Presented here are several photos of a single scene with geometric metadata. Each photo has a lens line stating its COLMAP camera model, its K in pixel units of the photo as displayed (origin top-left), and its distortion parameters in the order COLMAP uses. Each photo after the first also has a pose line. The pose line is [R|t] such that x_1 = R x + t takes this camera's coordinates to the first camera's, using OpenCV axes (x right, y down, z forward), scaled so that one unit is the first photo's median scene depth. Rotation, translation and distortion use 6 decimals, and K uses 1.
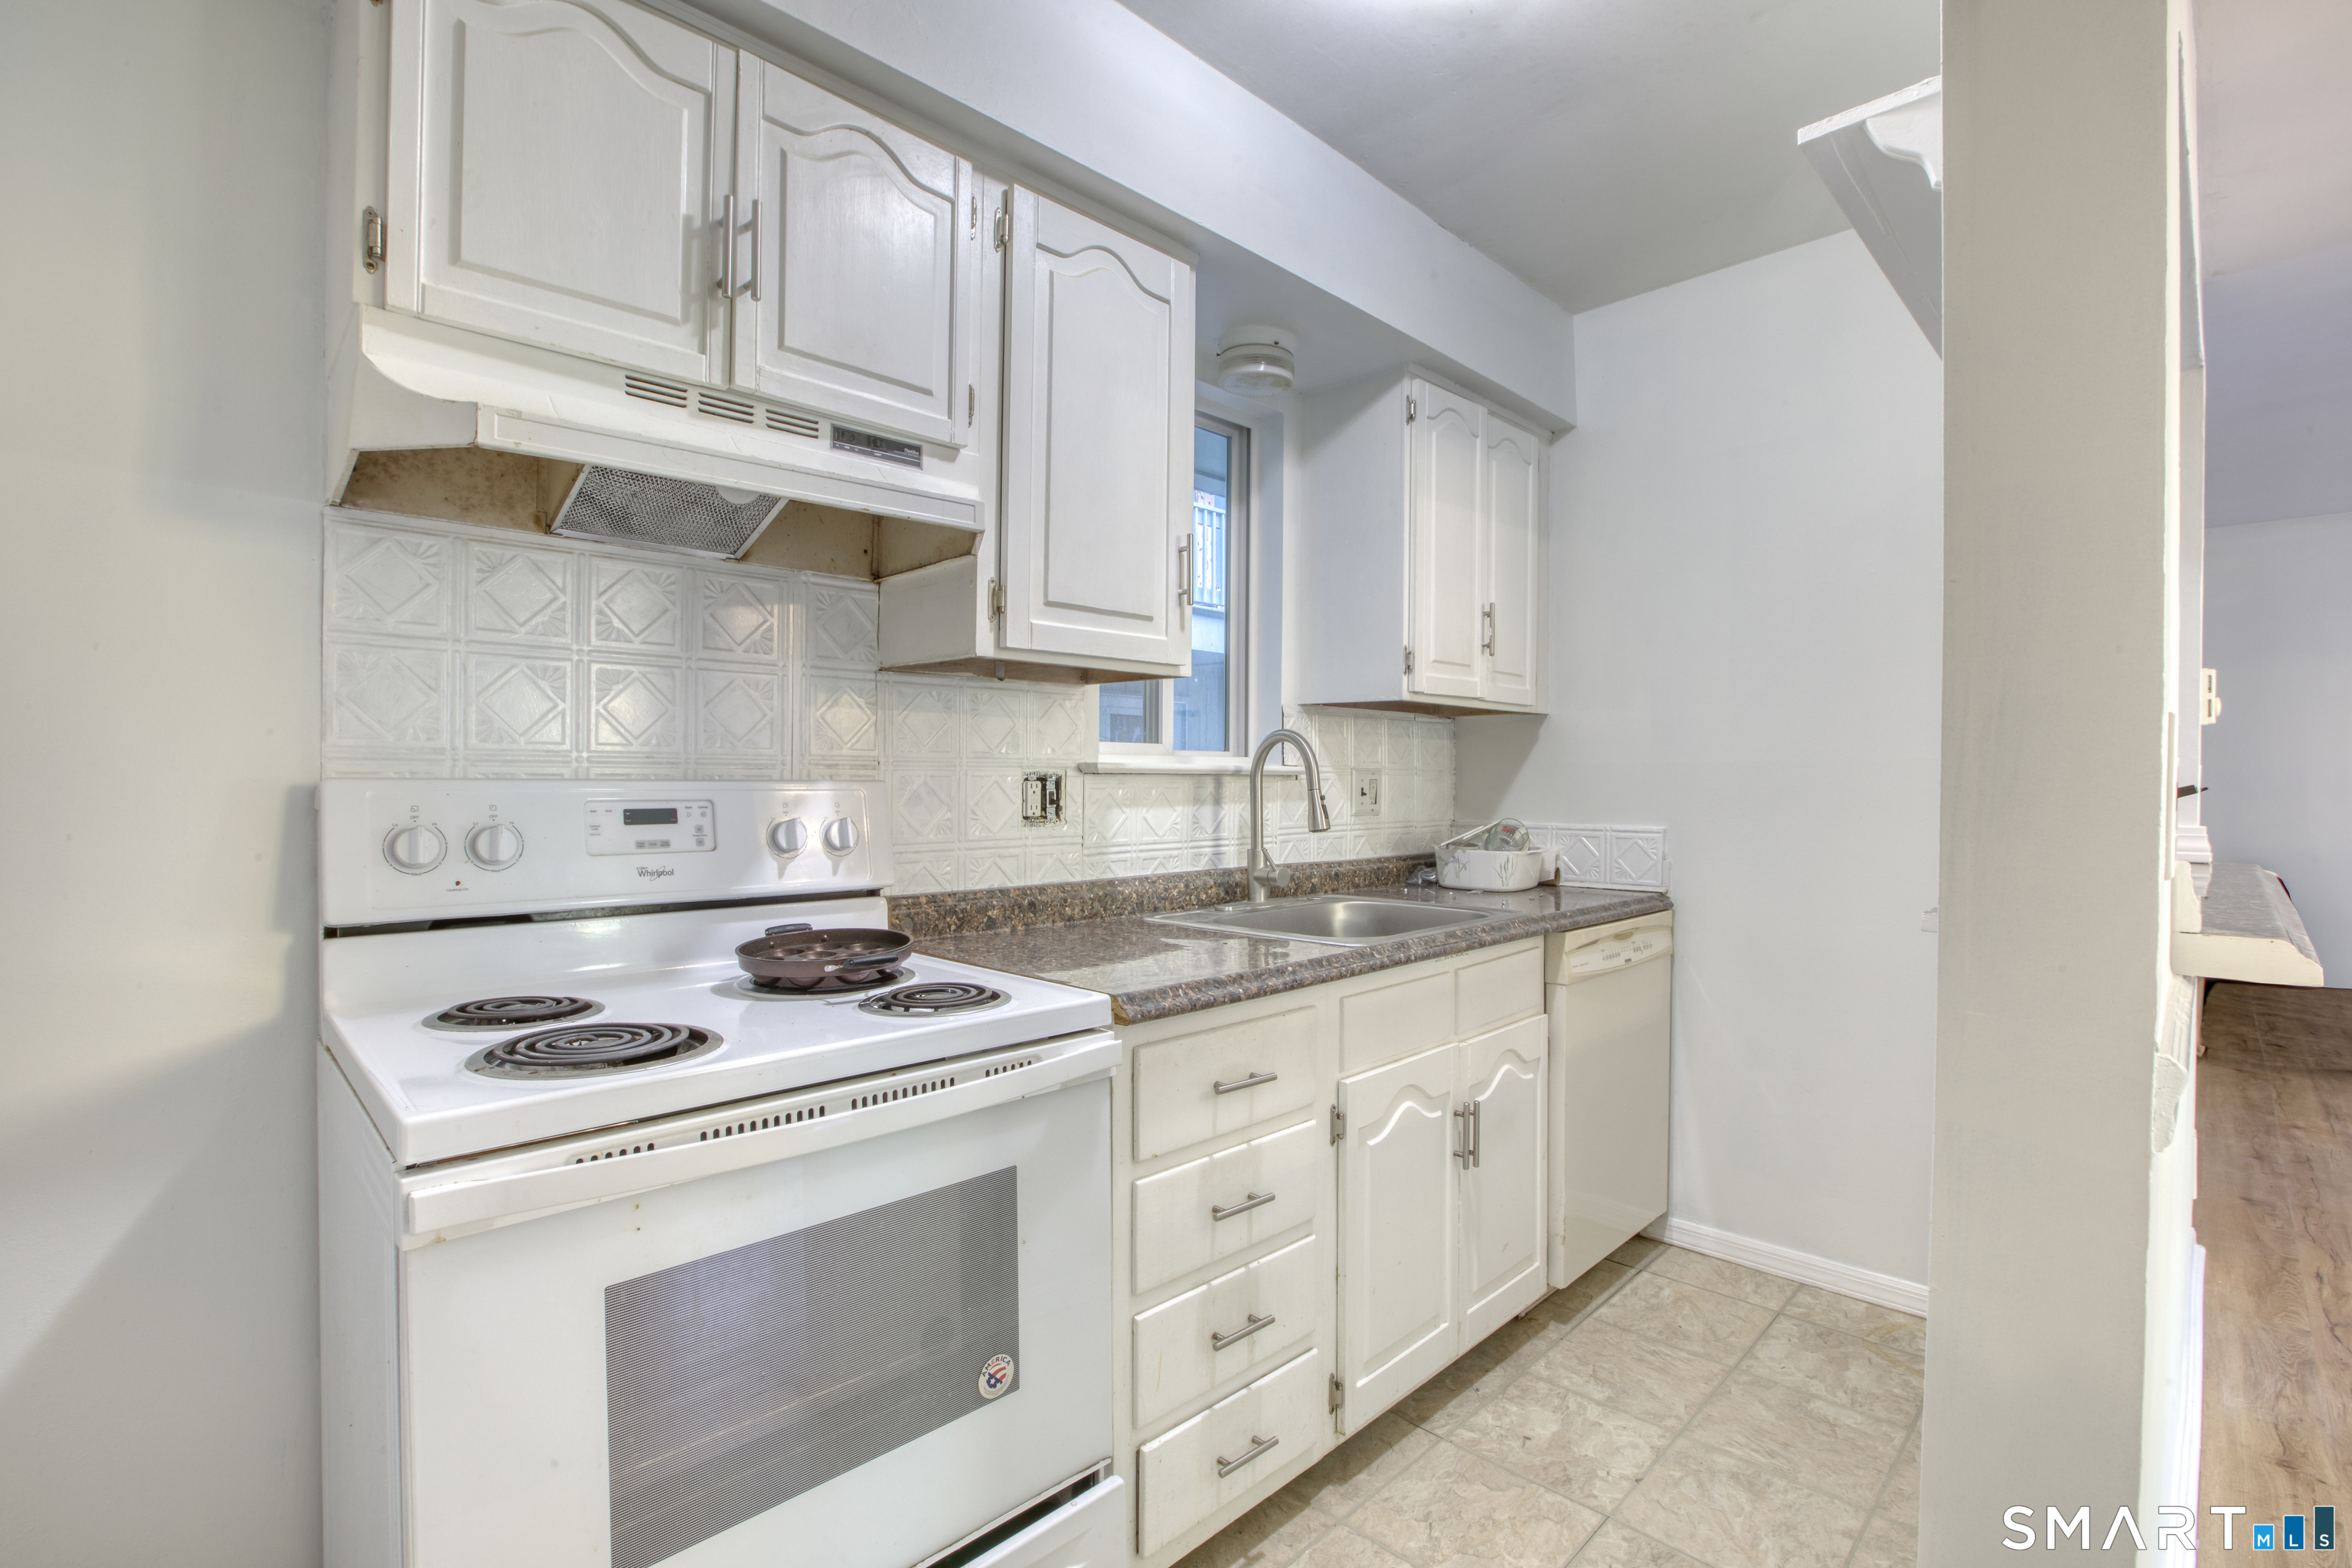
lens RADIAL K [[1055.9, 0, 1186.0], [0, 1055.9, 790.3], [0, 0, 1]] dist [-0.003800, -0.000198]
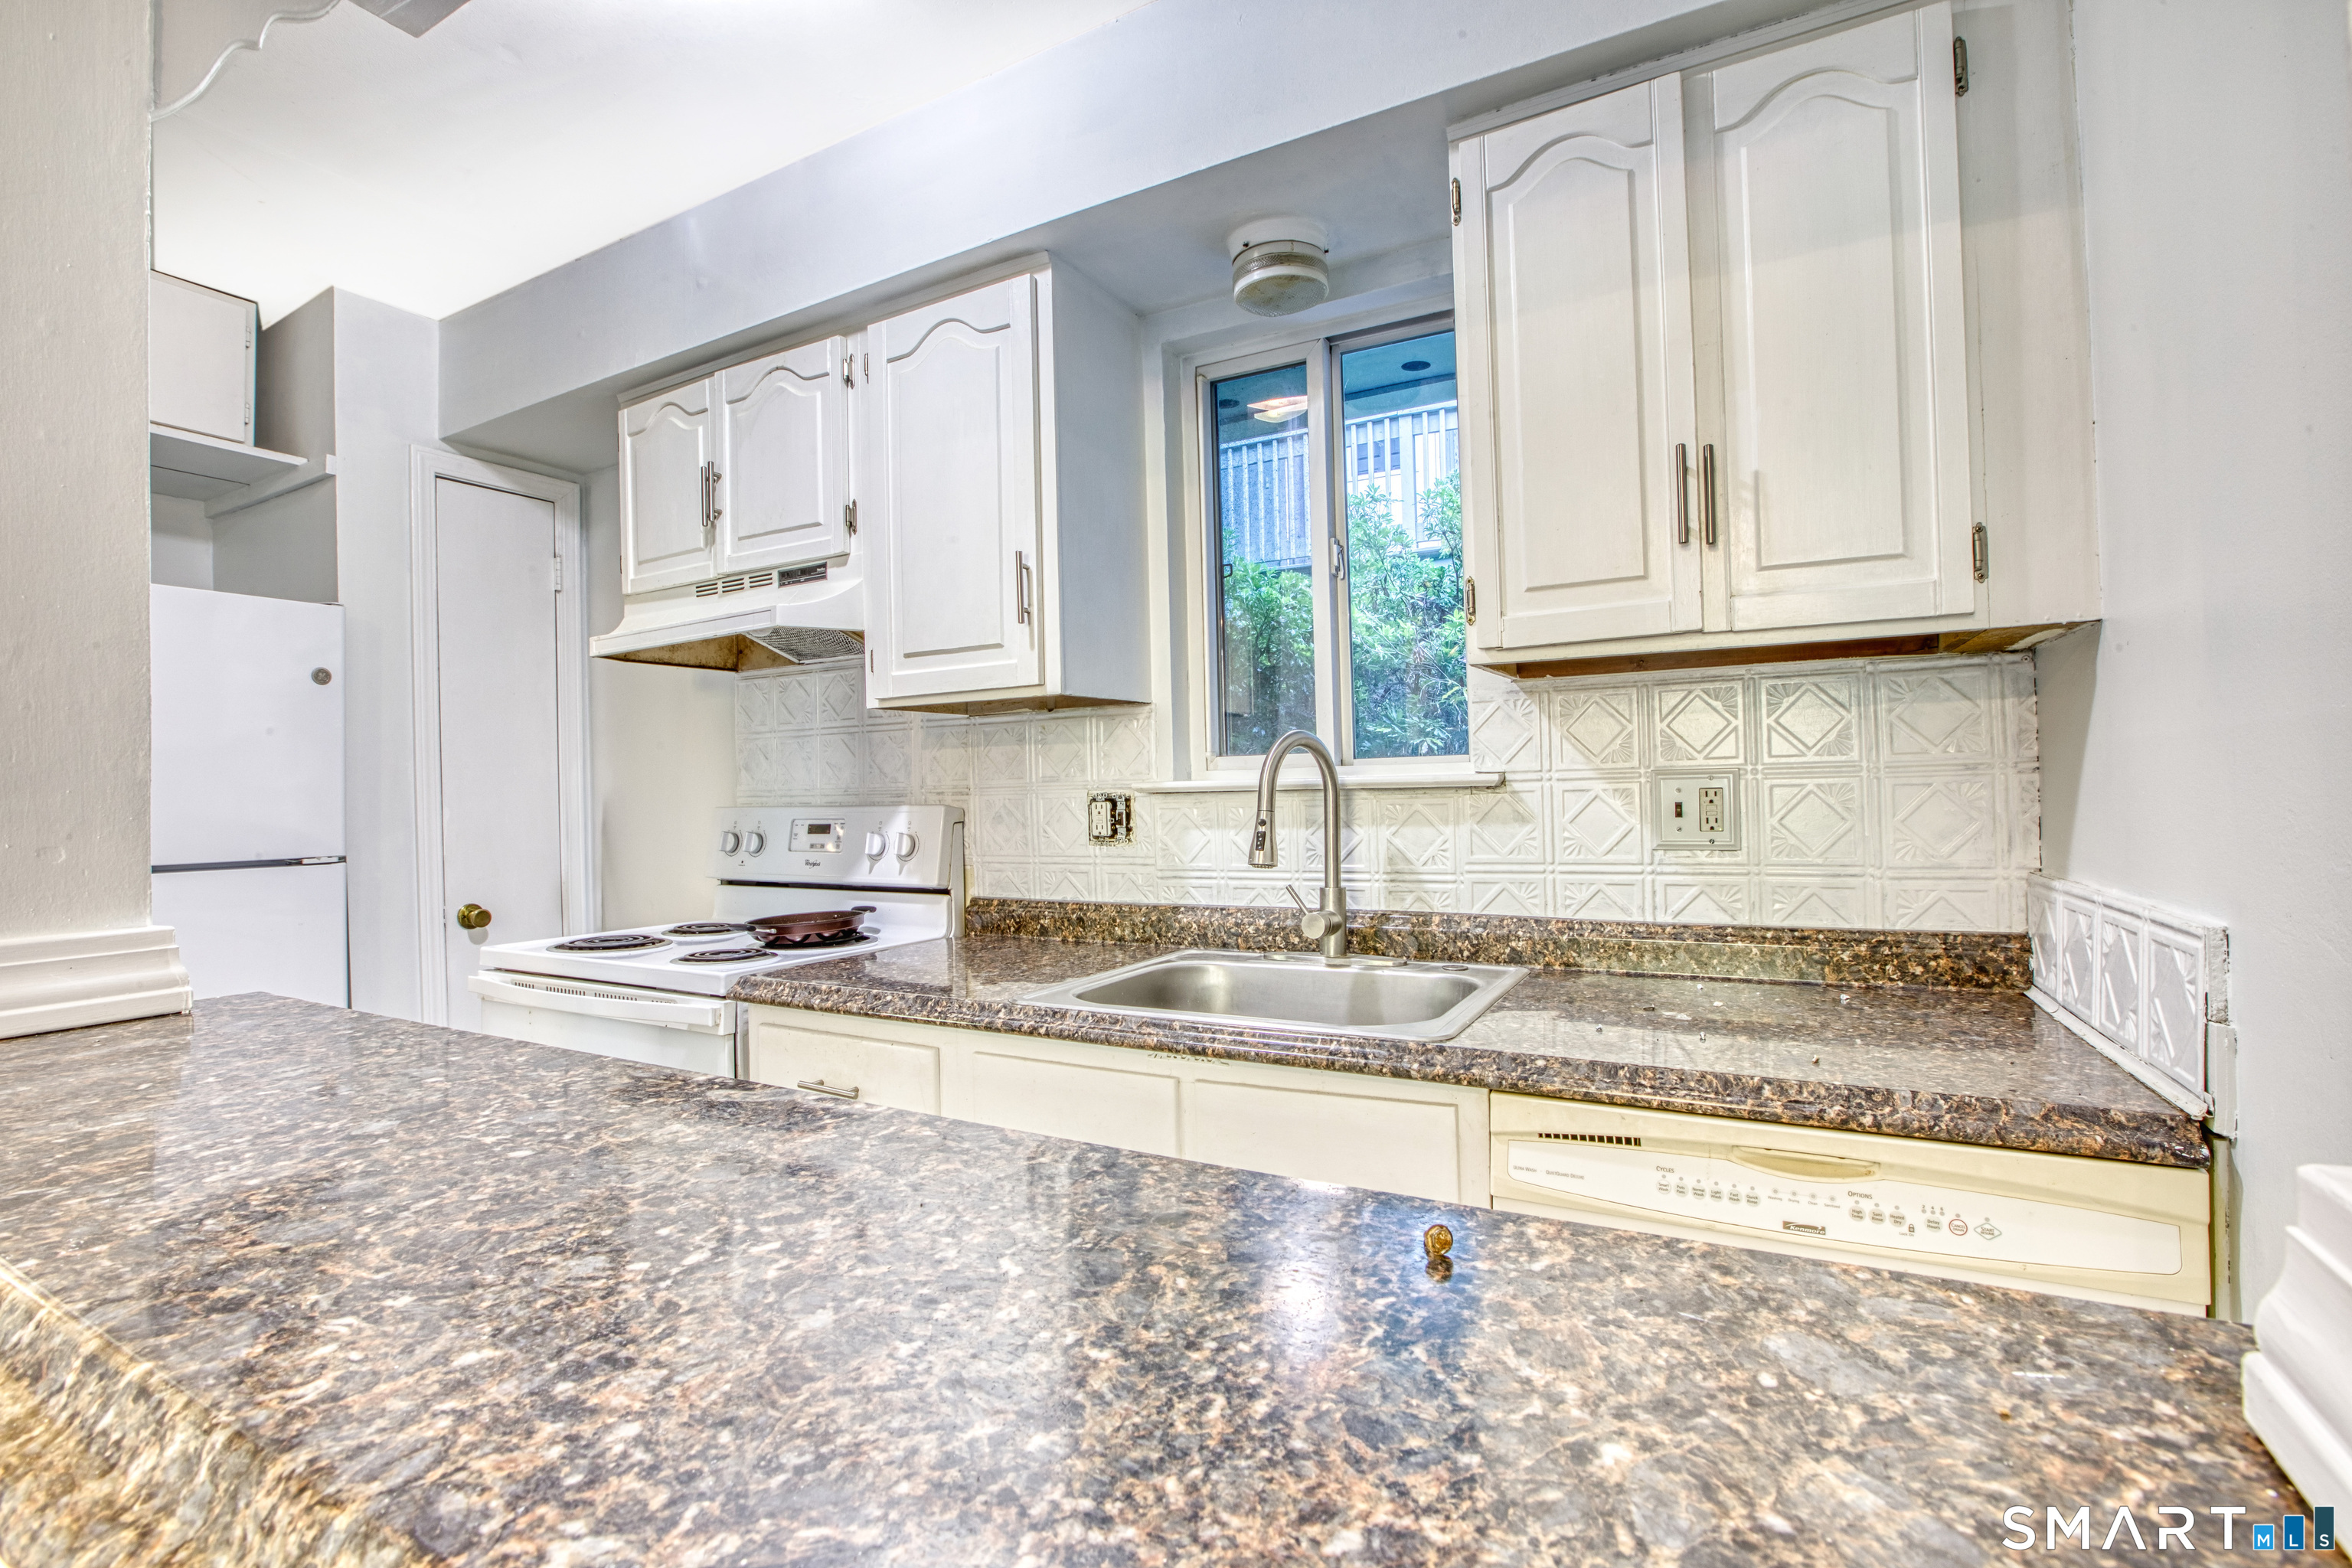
lens RADIAL K [[1055.9, 0, 1182.8], [0, 1055.9, 775.5], [0, 0, 1]] dist [-0.003800, -0.000198]
pose [[0.288023, -0.032874, -0.957059, 0.876182], [0.008055, 0.999458, -0.031906, -0.000969], [0.957590, 0.001480, 0.288131, 0.771591]]
